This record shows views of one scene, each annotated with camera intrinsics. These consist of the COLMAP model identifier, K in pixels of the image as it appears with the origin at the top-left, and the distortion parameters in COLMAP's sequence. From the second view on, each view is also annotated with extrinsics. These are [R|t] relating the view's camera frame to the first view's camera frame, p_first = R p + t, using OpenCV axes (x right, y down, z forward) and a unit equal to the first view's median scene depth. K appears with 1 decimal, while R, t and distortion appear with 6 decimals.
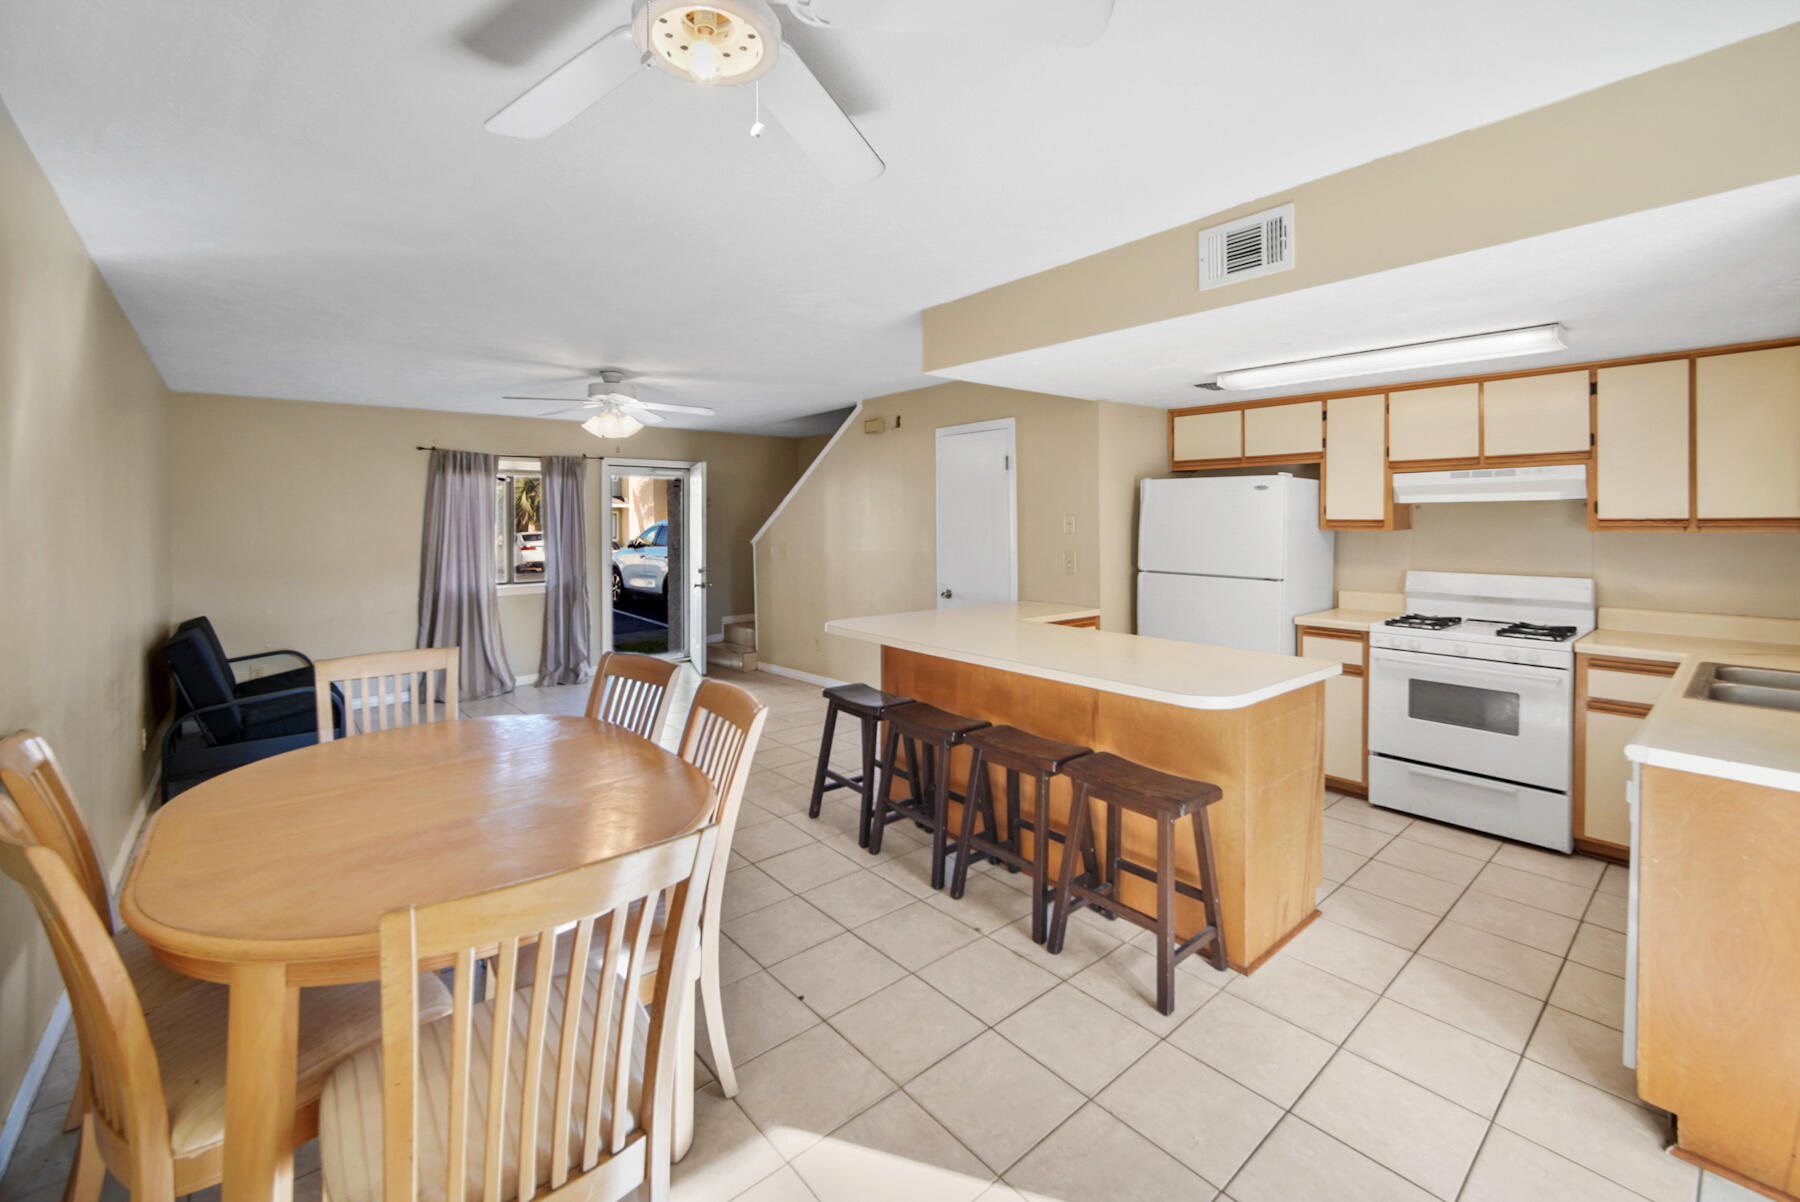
lens RADIAL K [[750.0, 0, 908.3], [0, 750.0, 513.0], [0, 0, 1]] dist [0.003103, -0.003575]
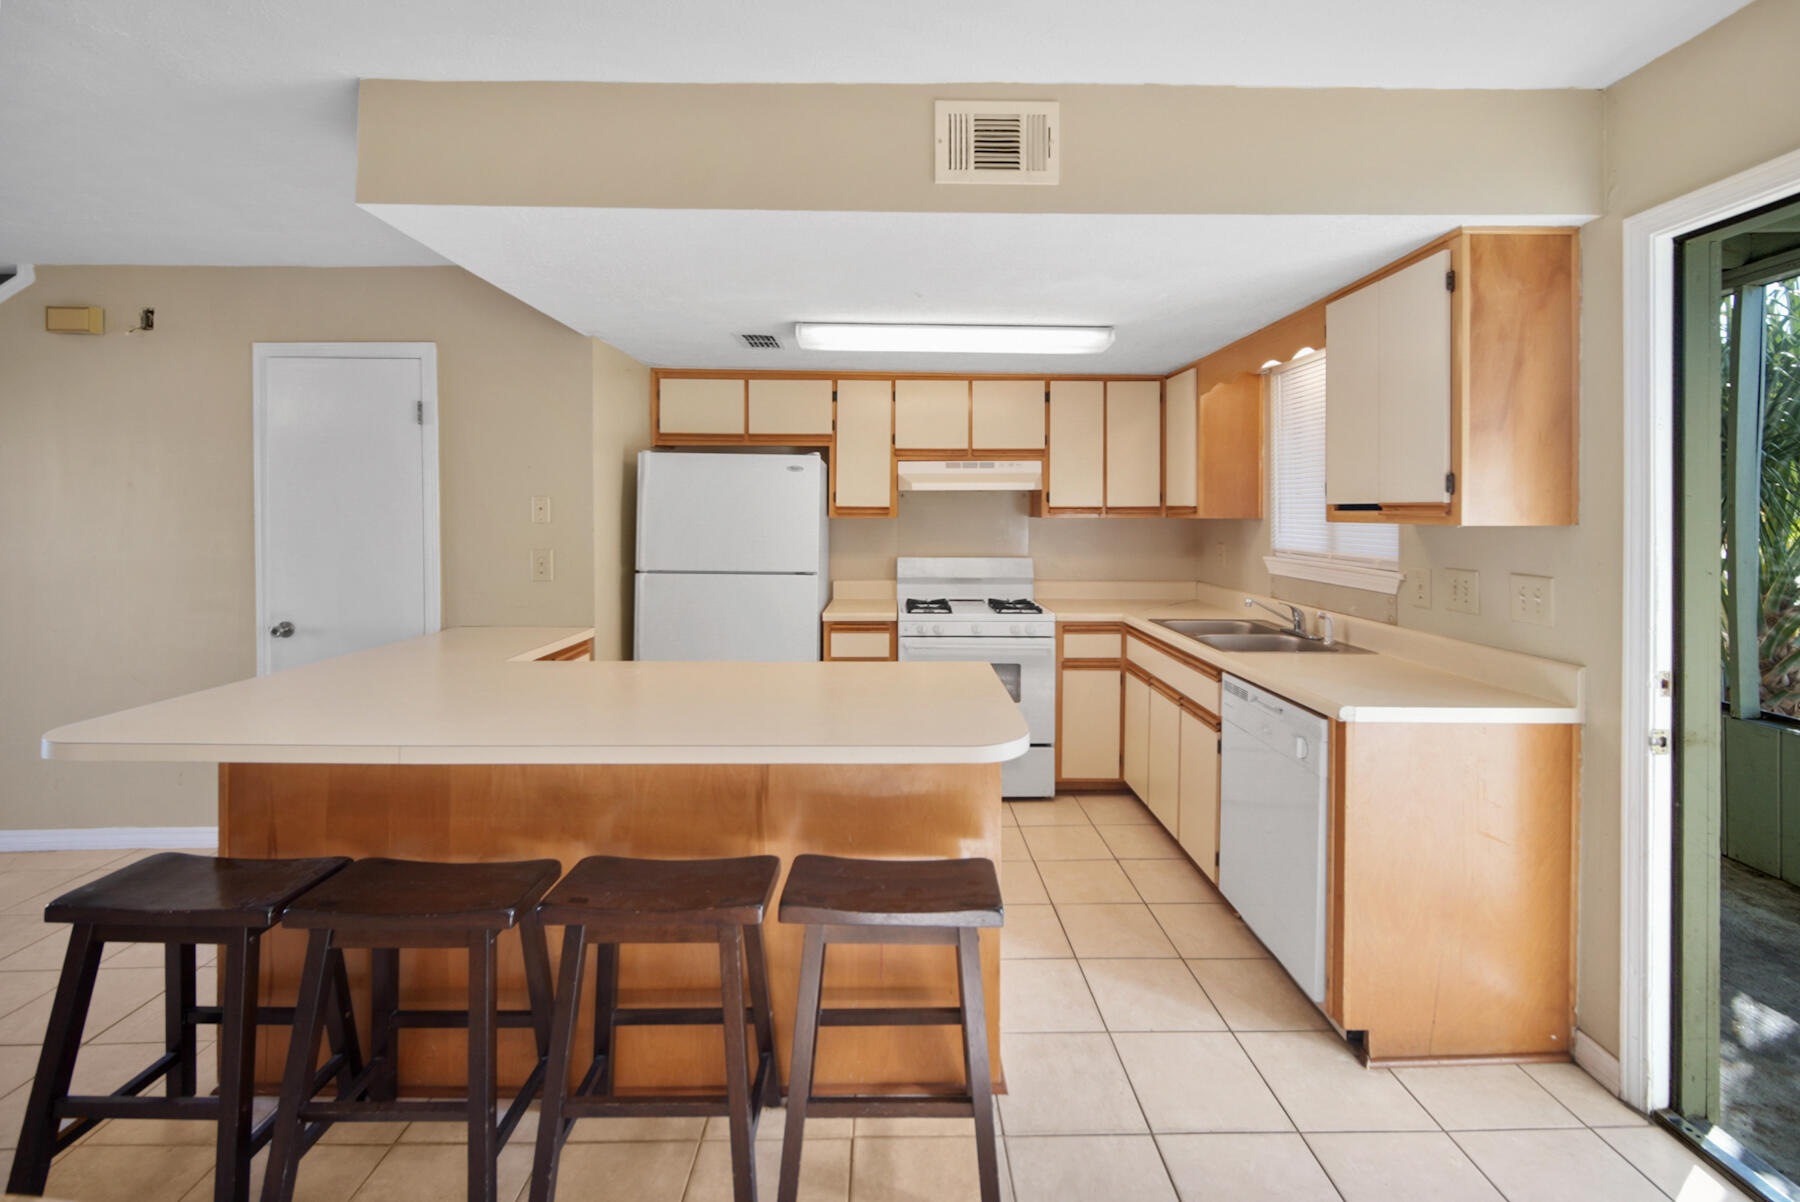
lens RADIAL K [[750.0, 0, 908.3], [0, 750.0, 513.0], [0, 0, 1]] dist [0.003103, -0.003575]
pose [[0.634380, 0.005369, 0.773003, -0.125476], [-0.010259, 0.999946, 0.001474, 0.015969], [-0.772954, -0.008865, 0.634401, 0.368504]]
